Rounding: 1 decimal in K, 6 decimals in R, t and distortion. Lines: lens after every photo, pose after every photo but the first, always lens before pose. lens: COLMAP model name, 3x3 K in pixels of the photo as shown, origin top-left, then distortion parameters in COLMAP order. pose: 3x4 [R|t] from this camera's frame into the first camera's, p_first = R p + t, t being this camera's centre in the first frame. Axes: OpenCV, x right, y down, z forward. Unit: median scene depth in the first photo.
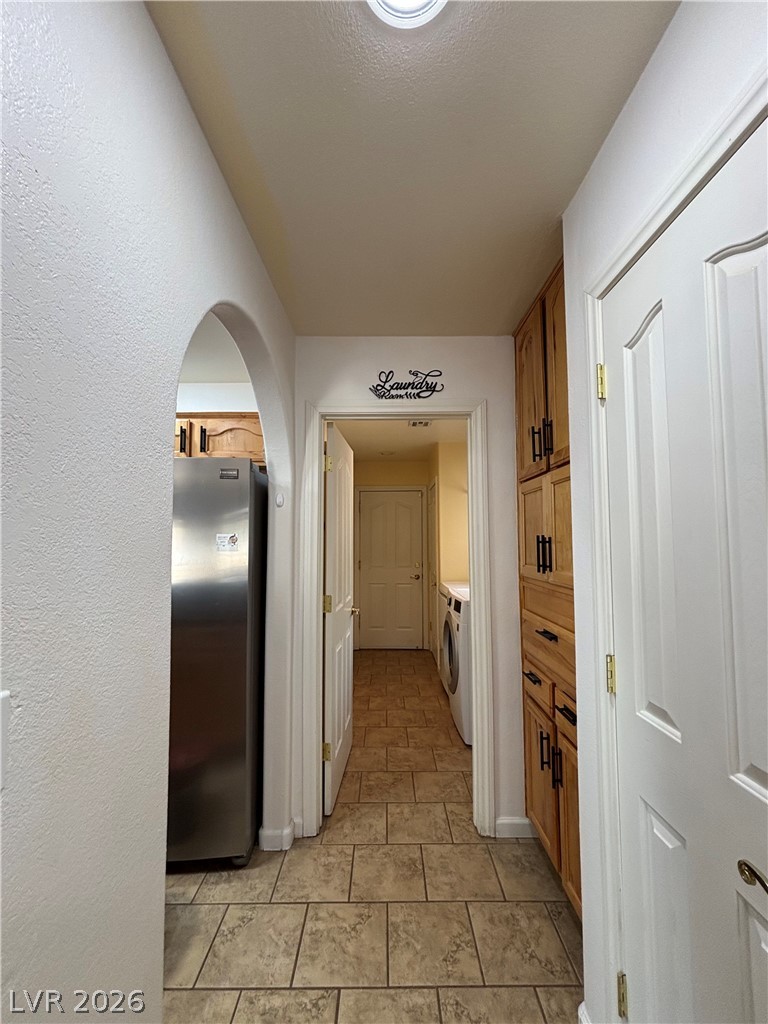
lens RADIAL K [[412.3, 0, 389.1], [0, 412.3, 514.5], [0, 0, 1]] dist [-0.000989, -0.000156]
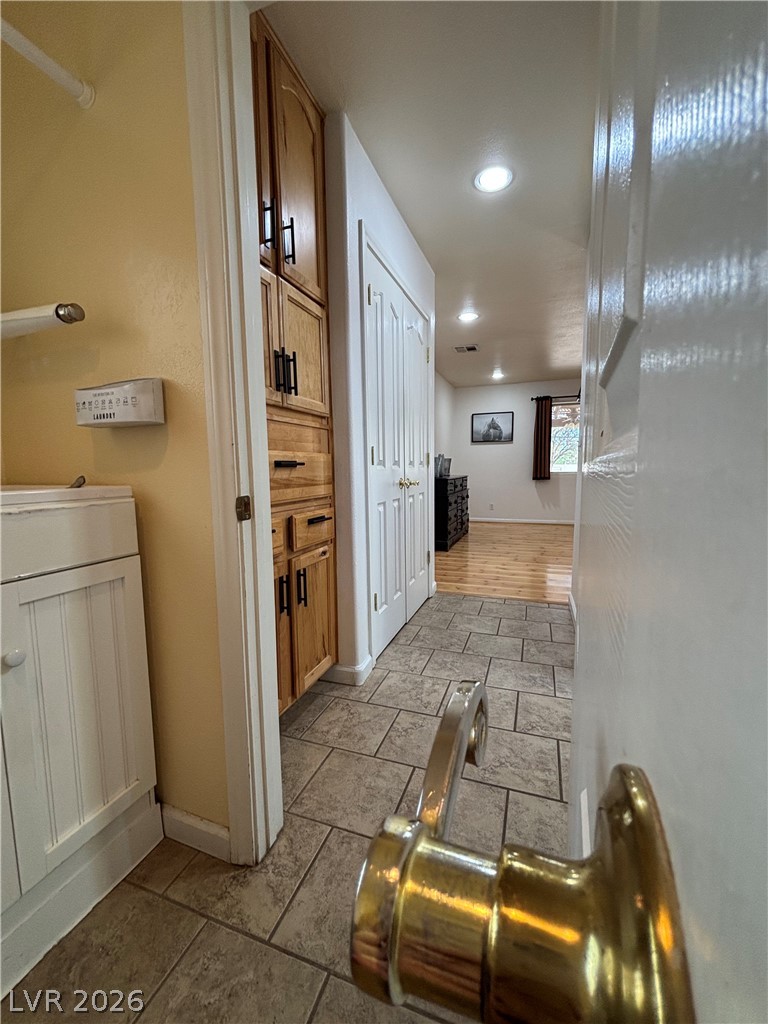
lens RADIAL K [[412.3, 0, 389.1], [0, 412.3, 514.5], [0, 0, 1]] dist [-0.000989, -0.000156]
pose [[-0.937584, -0.021842, 0.347072, -0.111897], [-0.004354, 0.998685, 0.051085, 0.275831], [-0.347731, 0.046386, -0.936446, 1.376123]]
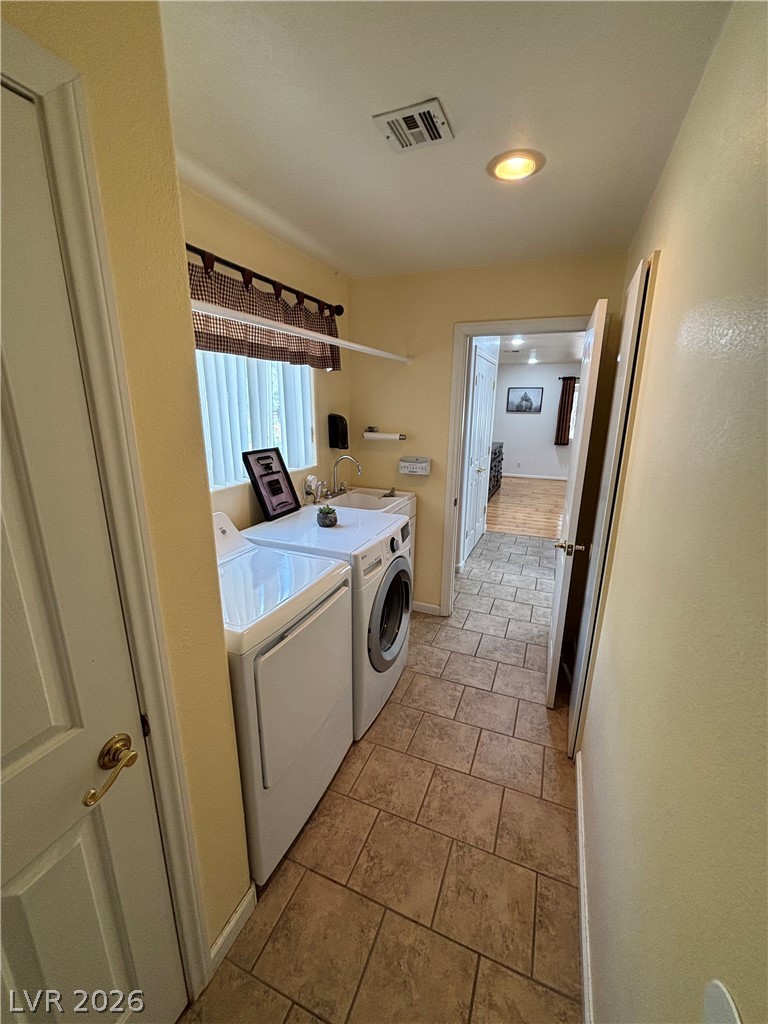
lens RADIAL K [[412.3, 0, 389.1], [0, 412.3, 514.5], [0, 0, 1]] dist [-0.000989, -0.000156]
pose [[-0.922403, -0.105922, 0.371420, -0.119996], [-0.030775, 0.978758, 0.202696, 0.051922], [-0.385001, 0.175537, -0.906069, 2.394073]]
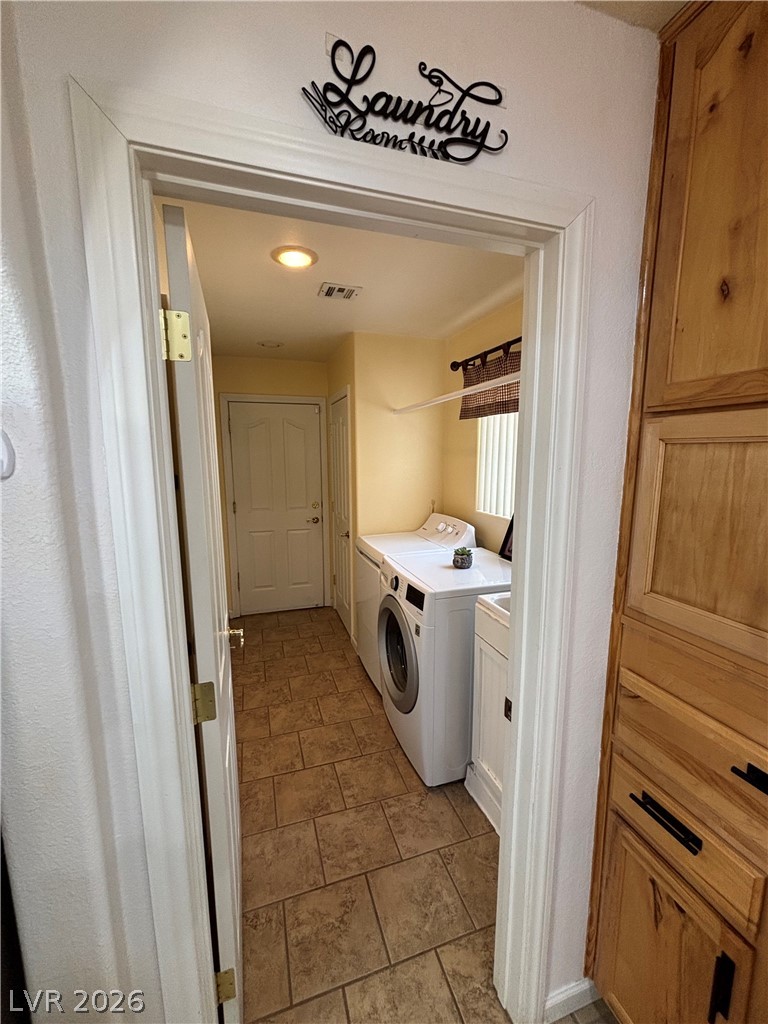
lens RADIAL K [[412.3, 0, 389.1], [0, 412.3, 514.5], [0, 0, 1]] dist [-0.000989, -0.000156]
pose [[0.950160, -0.043540, 0.308708, -0.095414], [-0.023245, 0.977550, 0.209417, -0.056002], [-0.310896, -0.206156, 0.927817, 0.617210]]
